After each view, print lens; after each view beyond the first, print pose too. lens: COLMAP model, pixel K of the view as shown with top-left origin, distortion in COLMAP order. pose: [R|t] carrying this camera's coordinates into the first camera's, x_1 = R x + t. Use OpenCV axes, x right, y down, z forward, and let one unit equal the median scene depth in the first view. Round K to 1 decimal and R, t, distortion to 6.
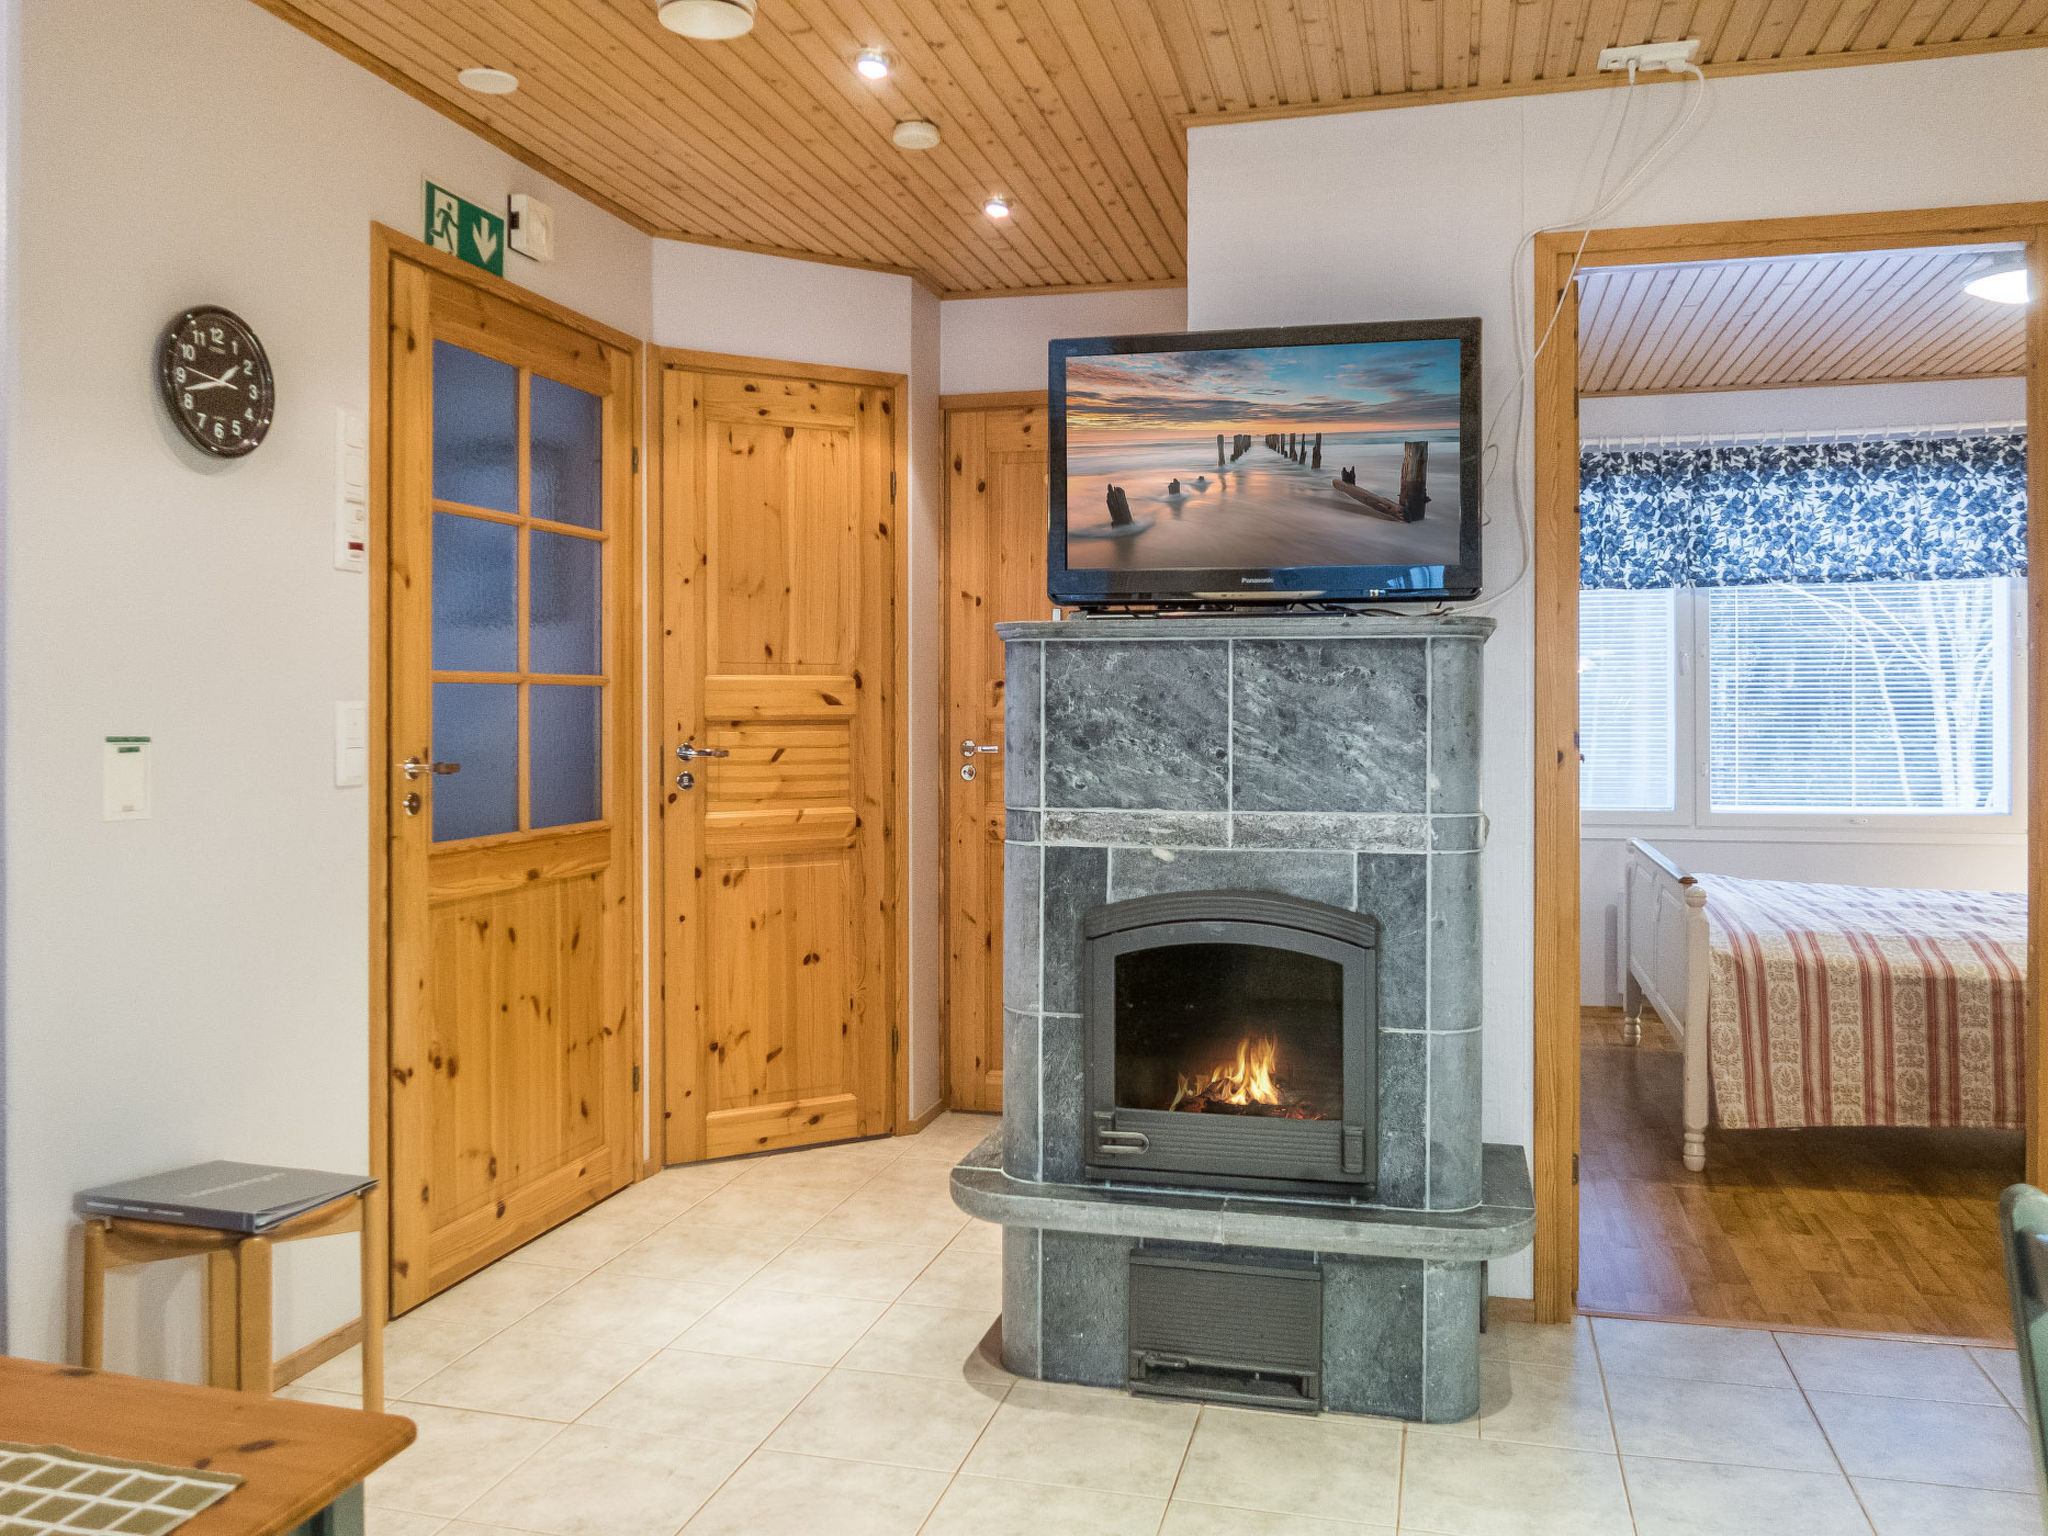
lens RADIAL K [[1628.9, 0, 1018.1], [0, 1628.9, 717.5], [0, 0, 1]] dist [-0.040921, 0.028569]
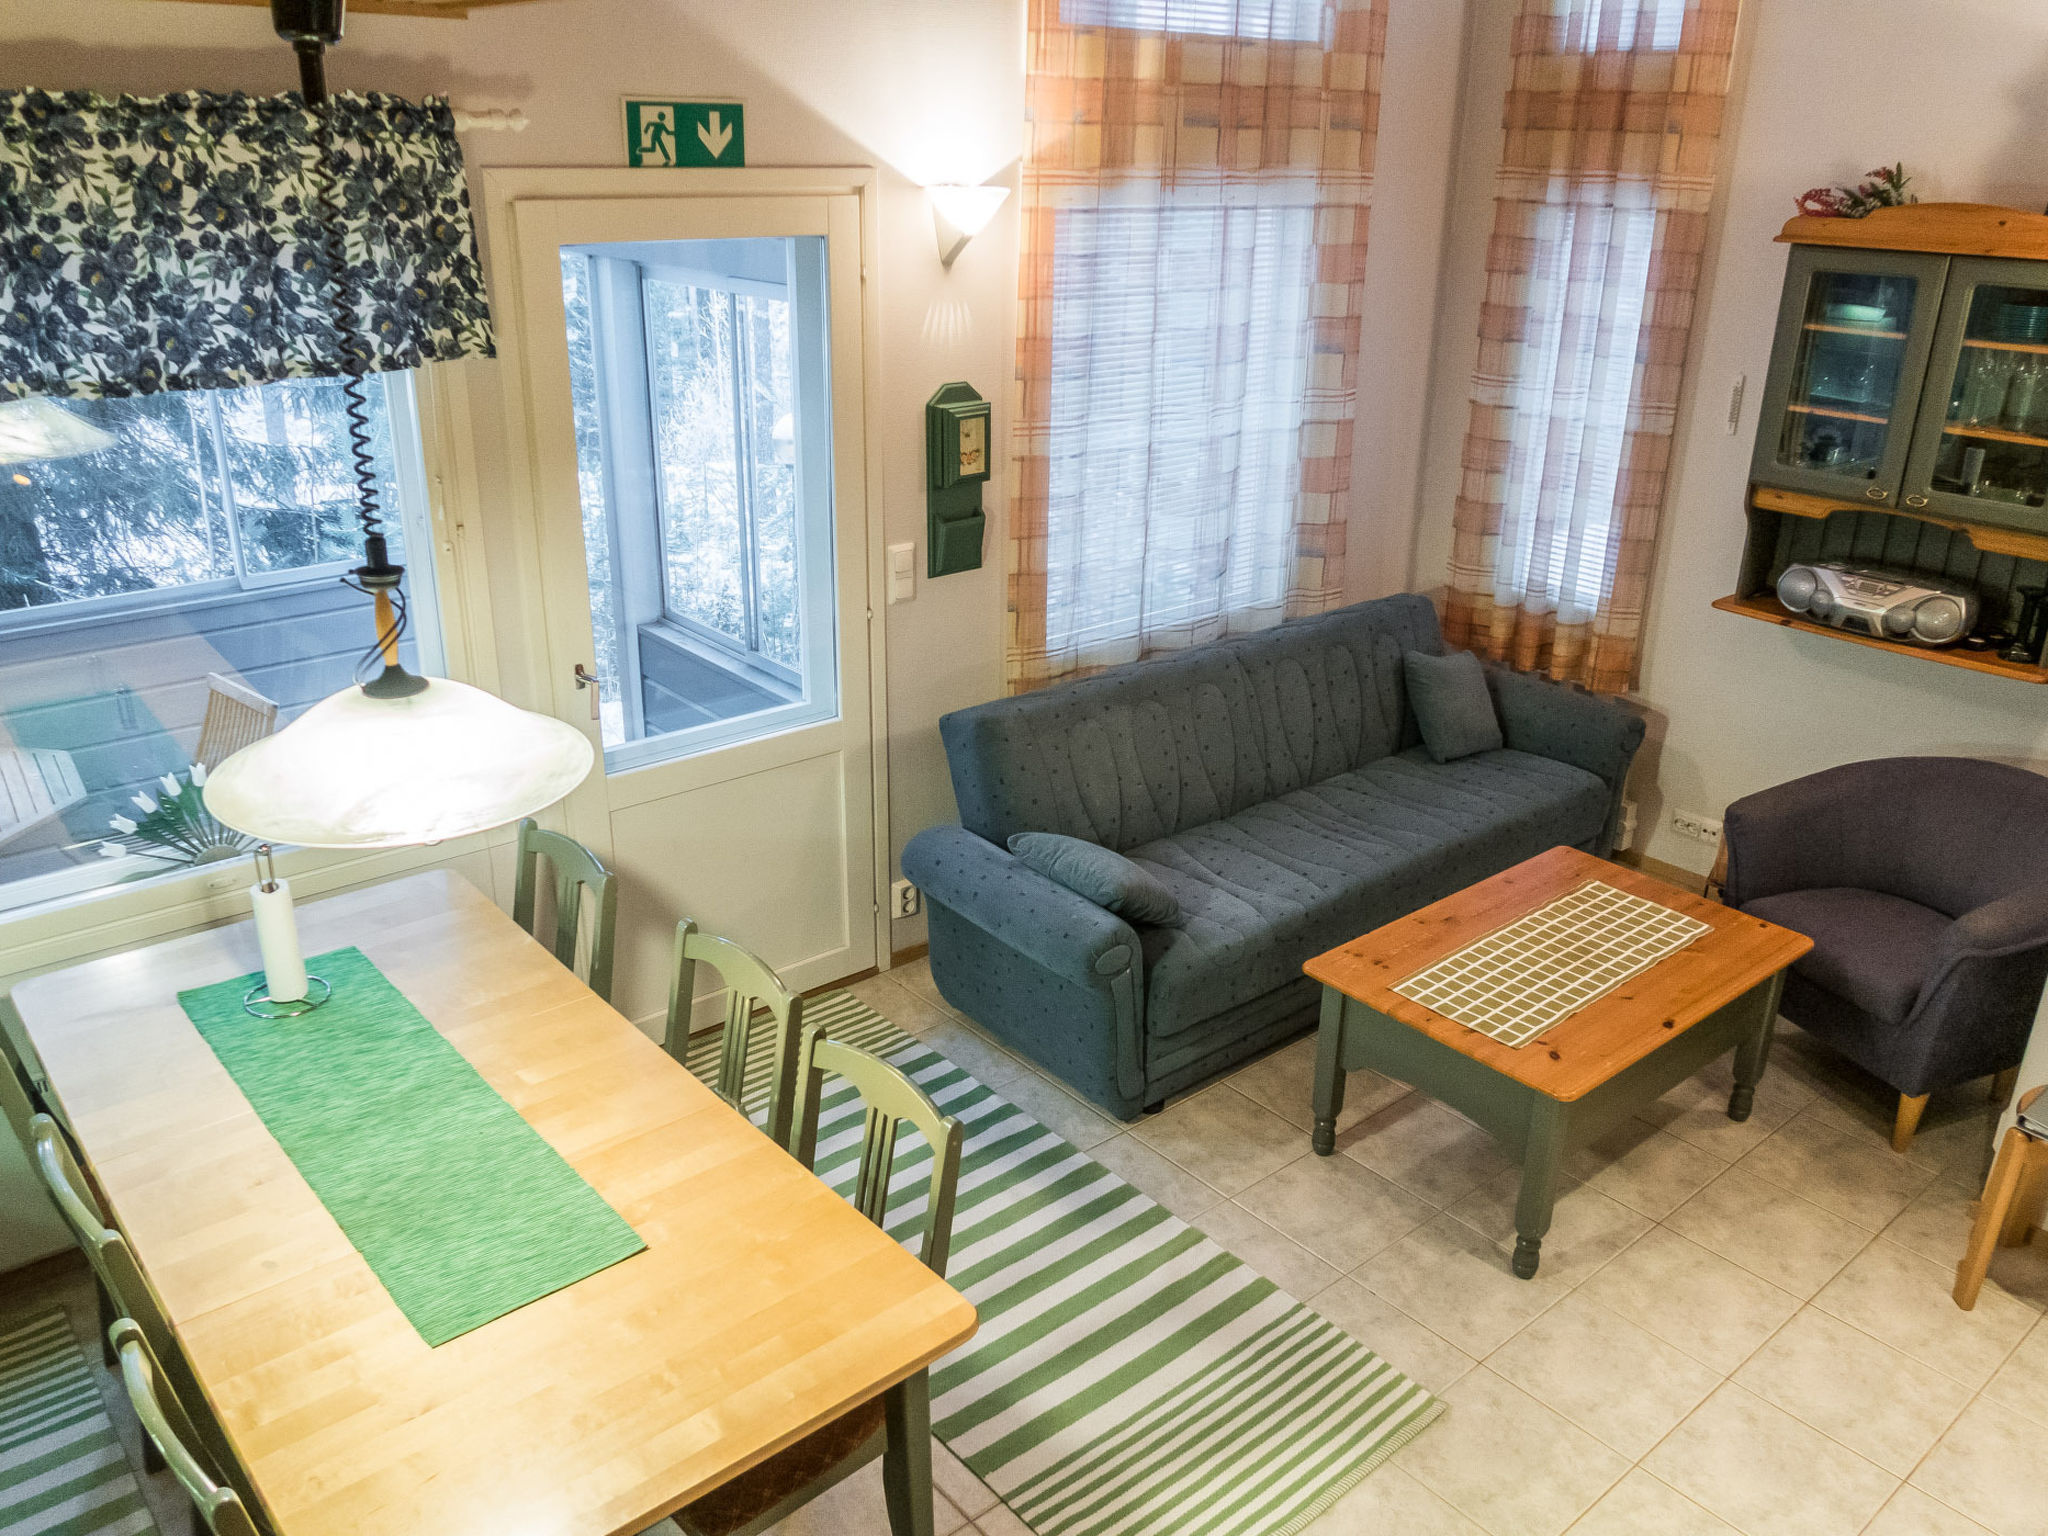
lens RADIAL K [[1588.5, 0, 1026.6], [0, 1588.5, 784.5], [0, 0, 1]] dist [-0.038710, 0.026117]
pose [[-0.571843, 0.299815, -0.763614, 0.757655], [-0.018661, 0.925830, 0.377480, -0.352839], [0.820151, 0.230109, -0.523834, 0.756346]]
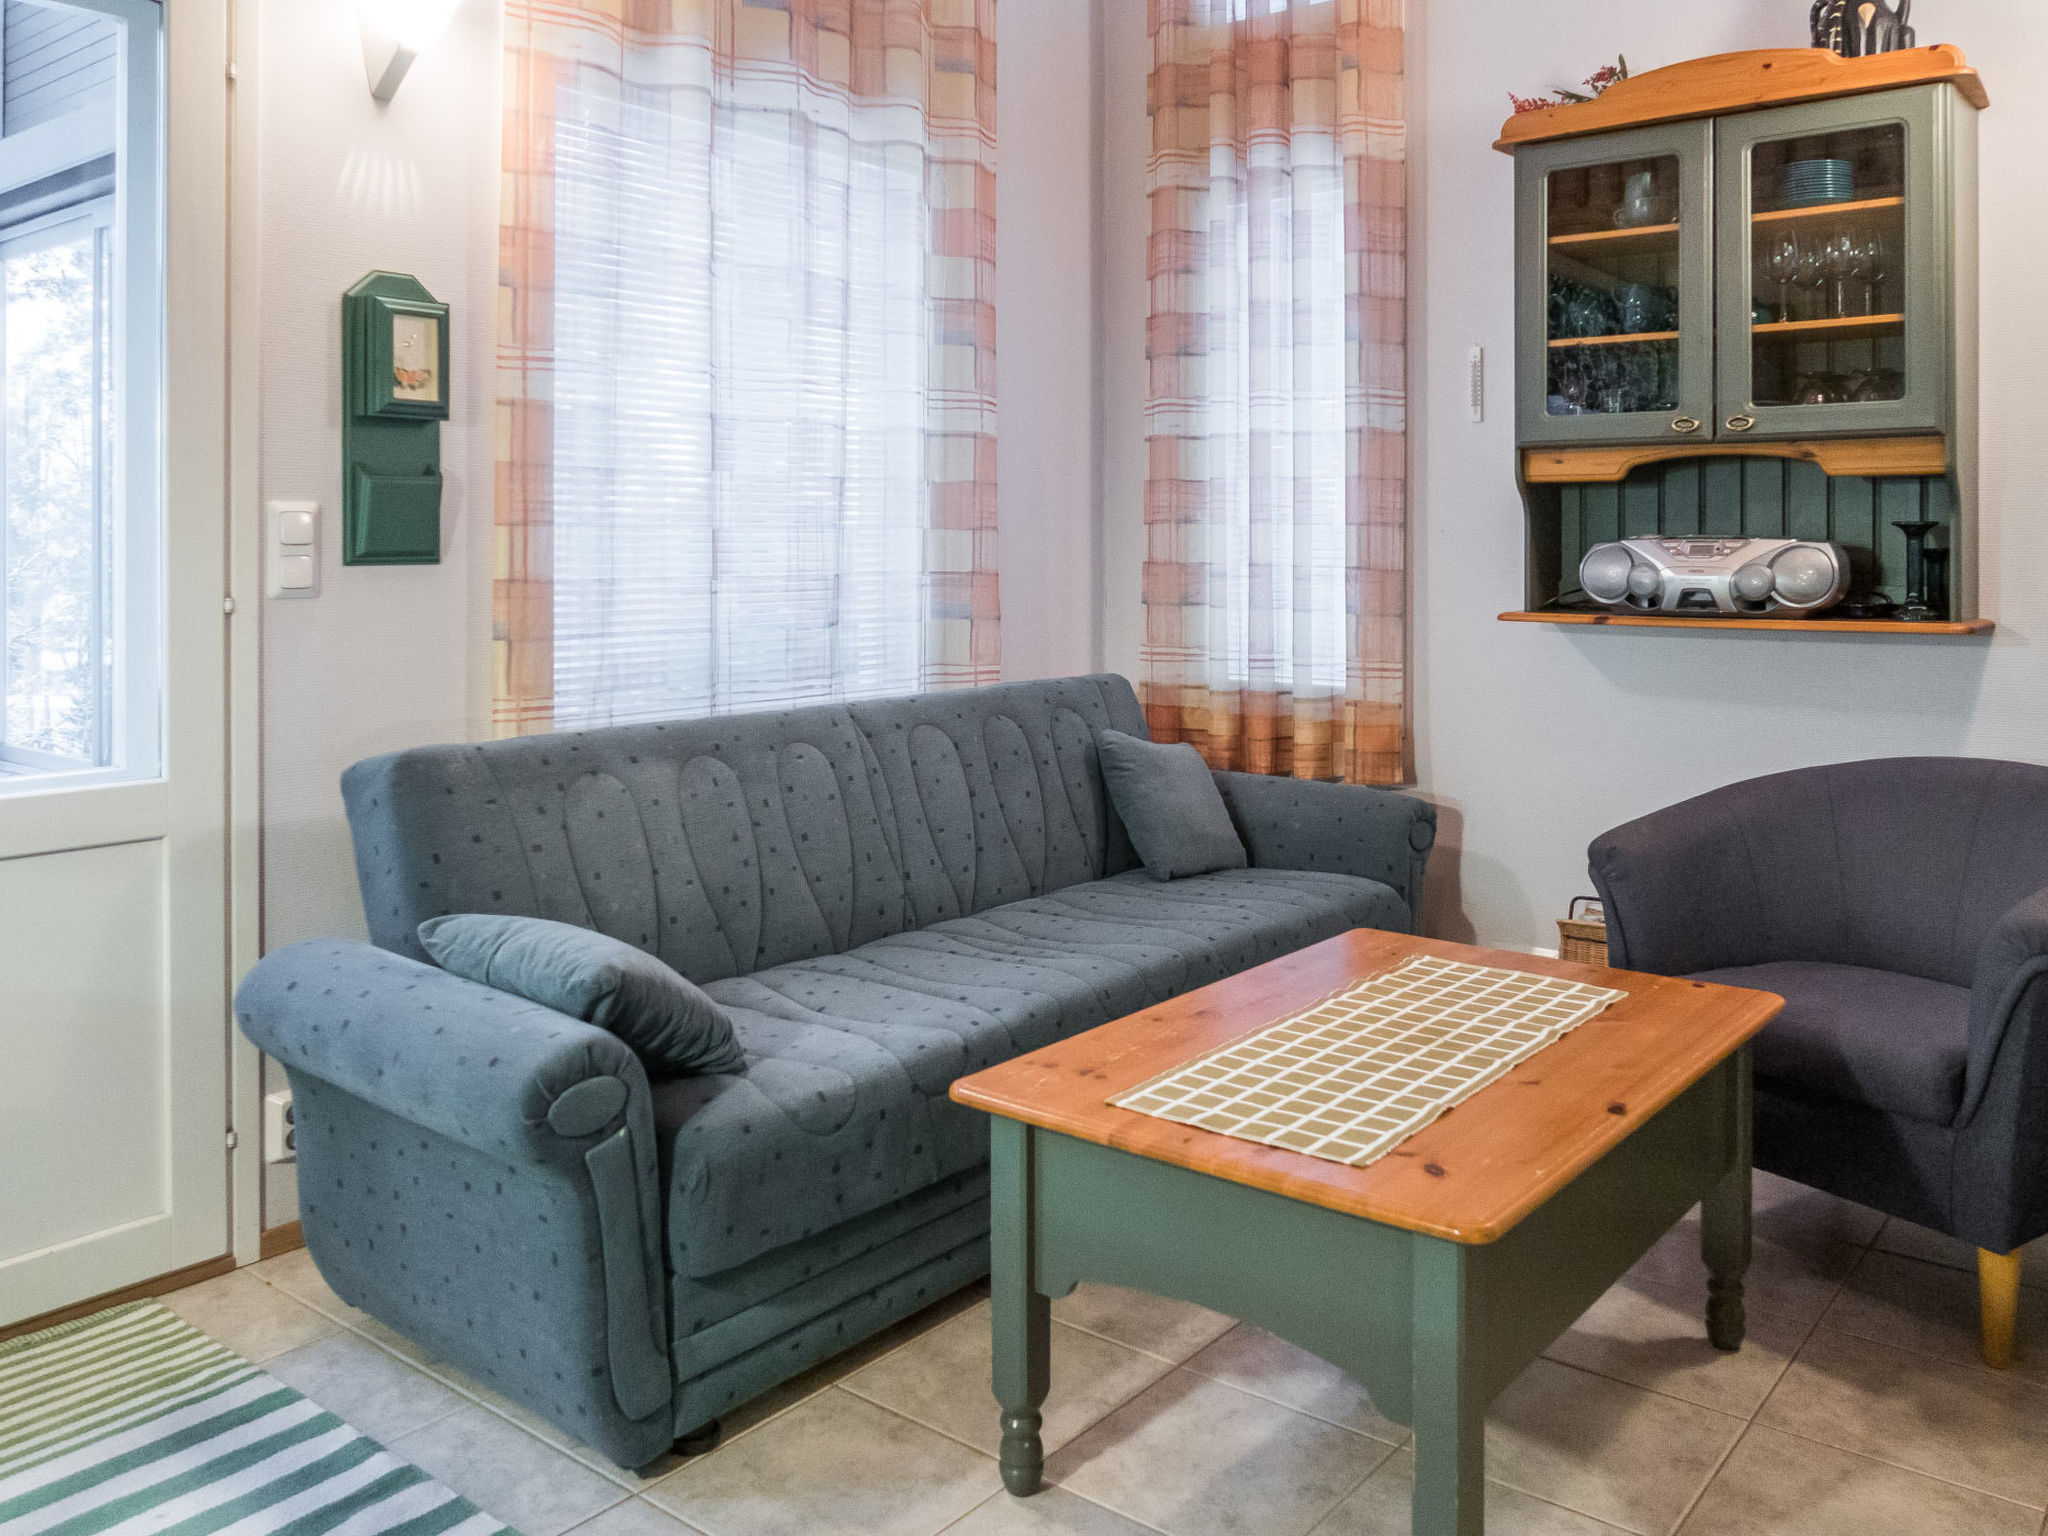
lens RADIAL K [[1654.1, 0, 1023.8], [0, 1654.1, 545.5], [0, 0, 1]] dist [-0.018222, 0.000875]
pose [[-0.409884, -0.004279, -0.912128, 0.353287], [-0.001904, 0.999991, -0.003836, 0.015115], [0.912136, 0.000164, -0.409888, 0.630298]]
